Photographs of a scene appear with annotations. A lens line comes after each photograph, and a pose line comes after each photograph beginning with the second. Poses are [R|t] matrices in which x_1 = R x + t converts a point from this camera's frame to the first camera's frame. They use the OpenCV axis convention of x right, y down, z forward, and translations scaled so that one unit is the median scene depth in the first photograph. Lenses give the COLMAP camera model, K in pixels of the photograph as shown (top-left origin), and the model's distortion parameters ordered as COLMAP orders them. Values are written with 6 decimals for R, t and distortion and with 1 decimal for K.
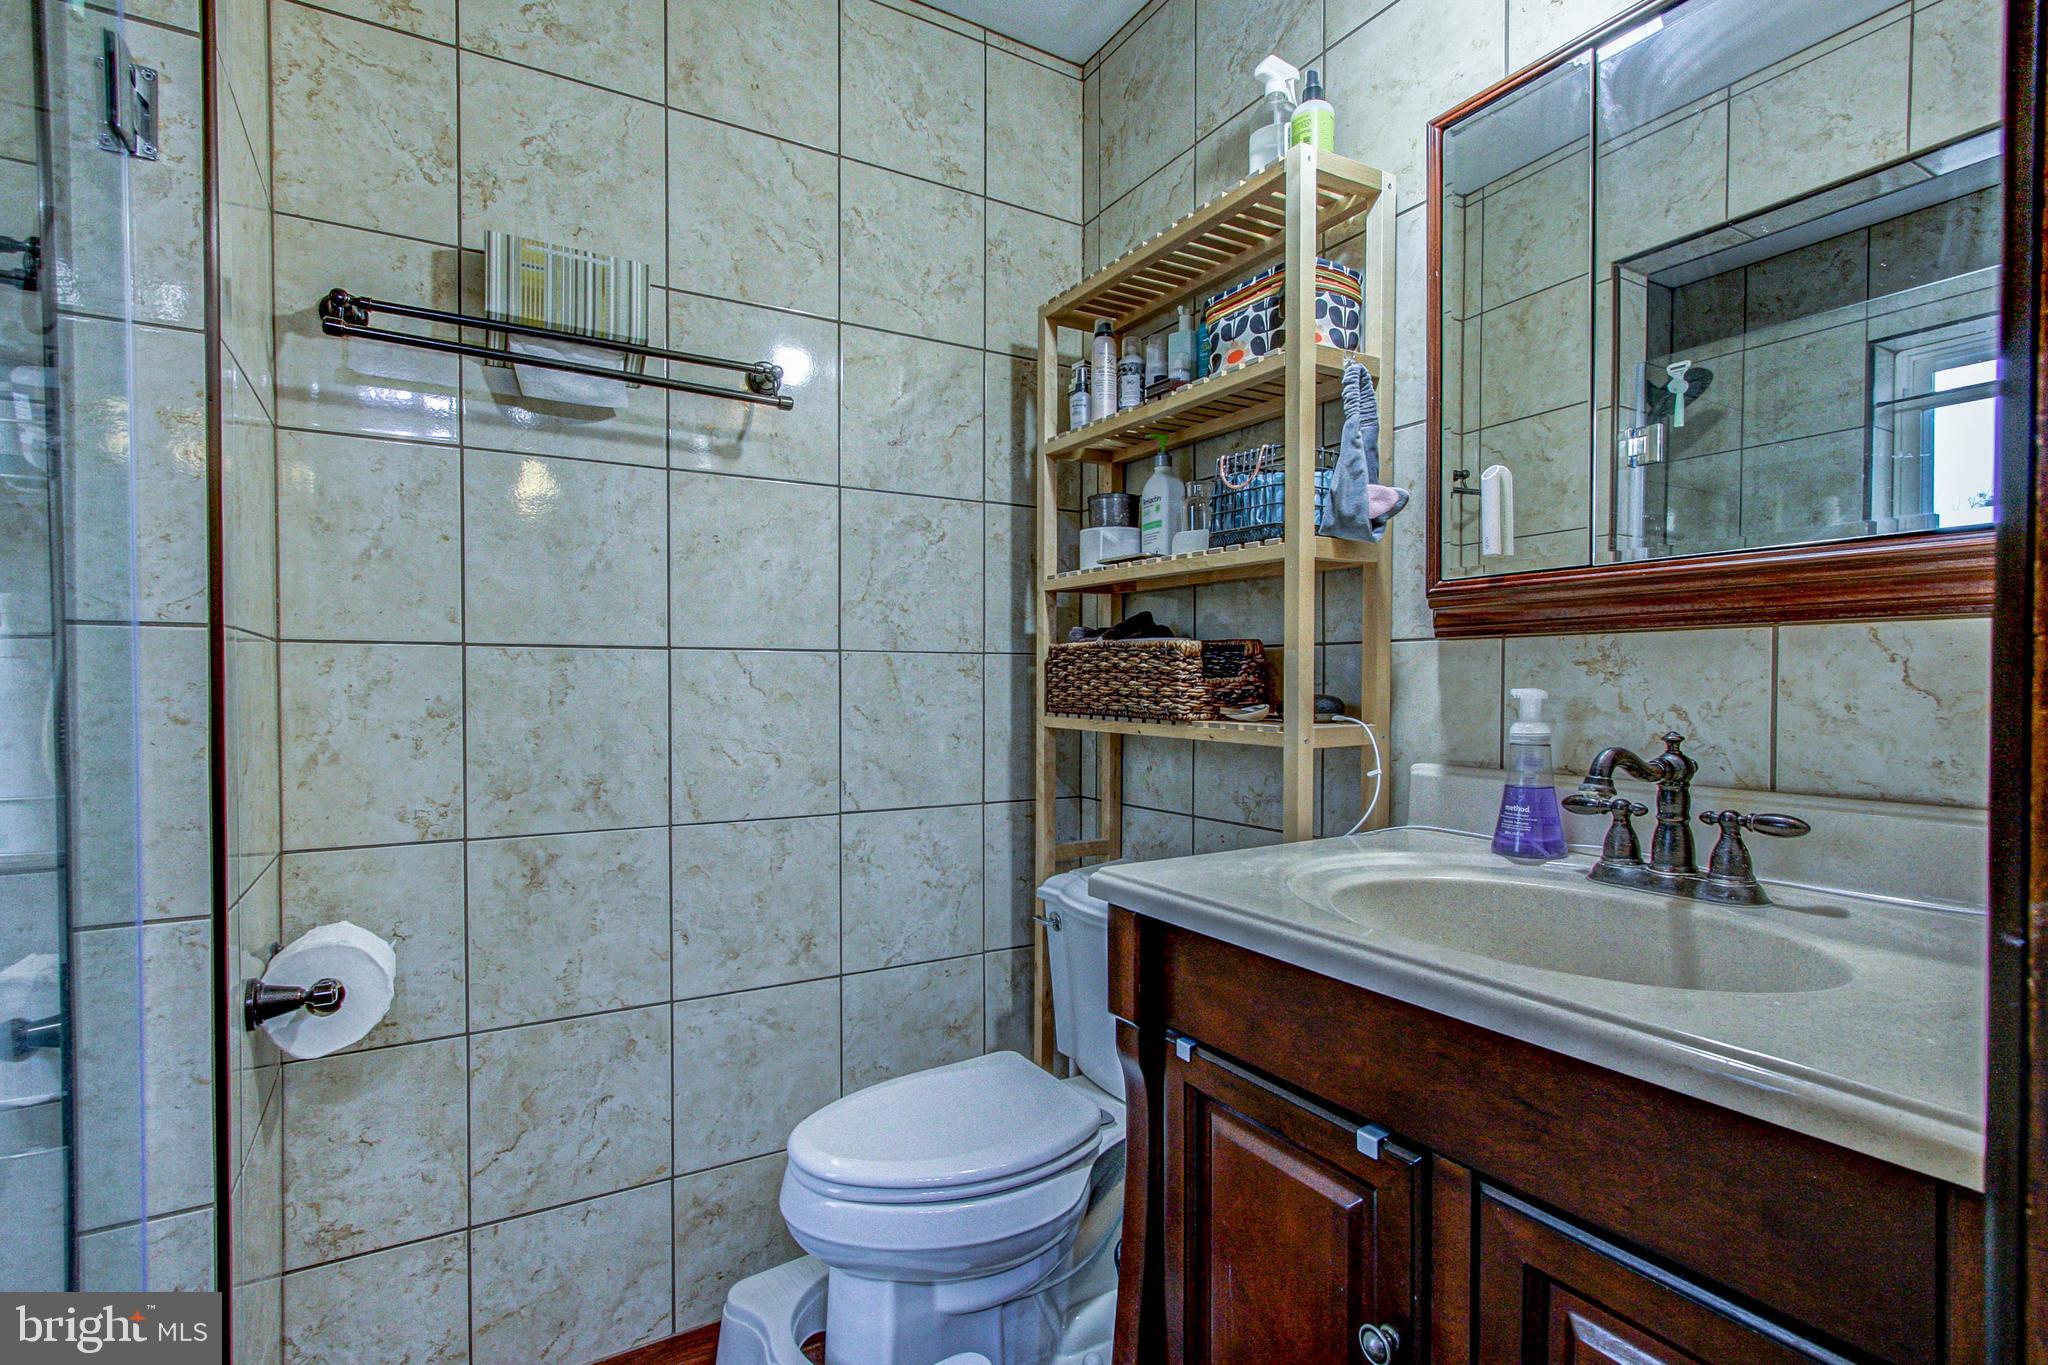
lens RADIAL K [[994.8, 0, 1036.8], [0, 994.8, 690.4], [0, 0, 1]] dist [0.000089, 0.001182]
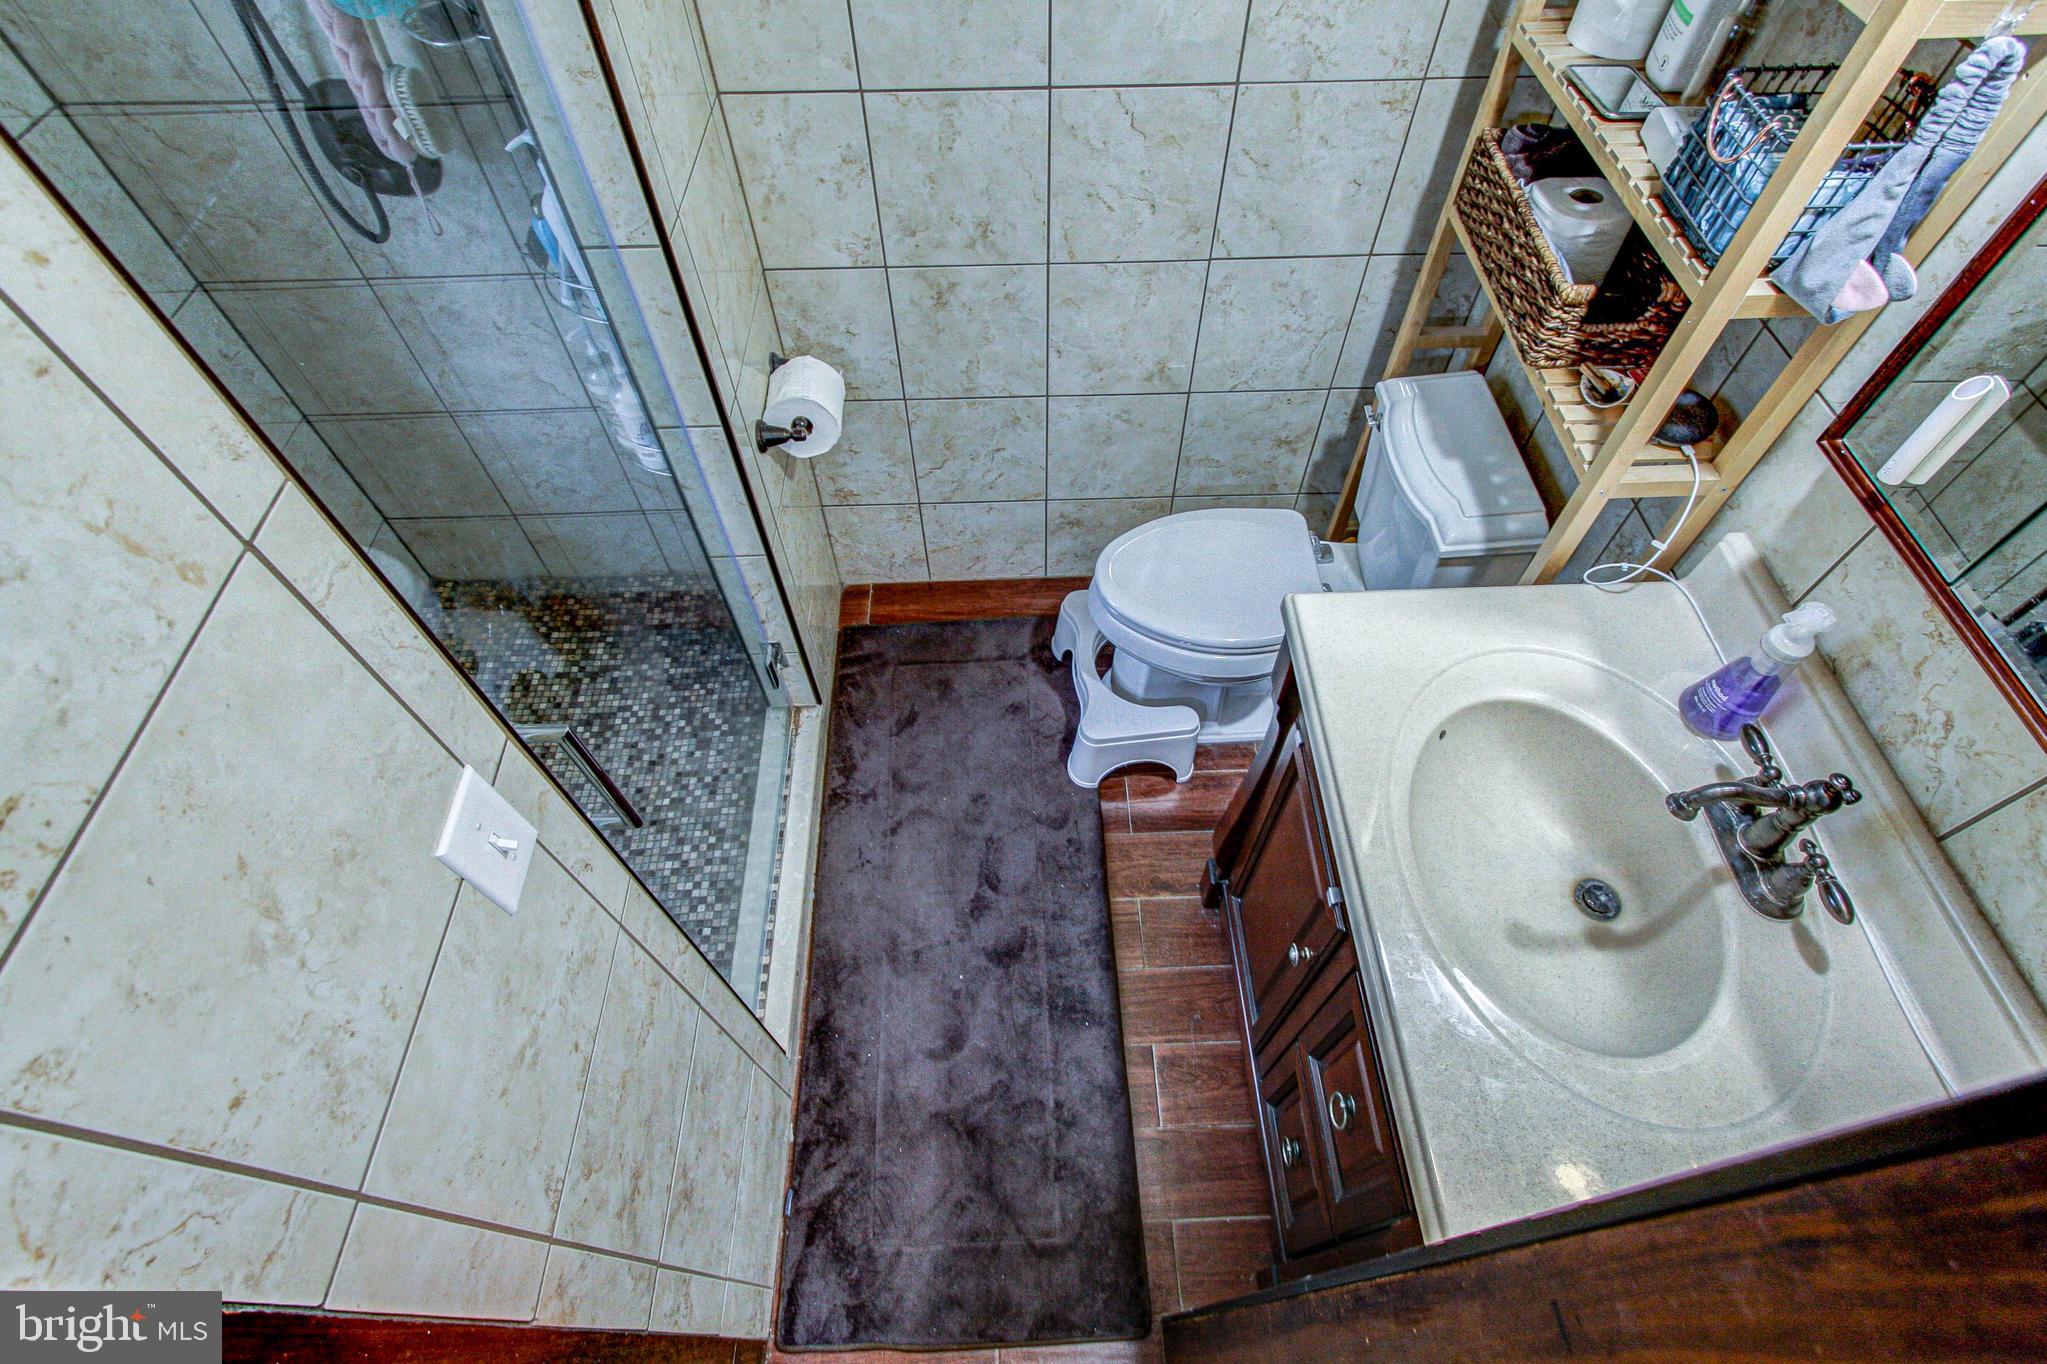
lens RADIAL K [[955.1, 0, 1029.4], [0, 955.1, 702.0], [0, 0, 1]] dist [-0.000978, 0.000218]
pose [[0.870665, 0.403896, -0.280732, 0.108217], [-0.002647, 0.574575, 0.818448, -0.461232], [0.491869, -0.711851, 0.501331, 0.119479]]
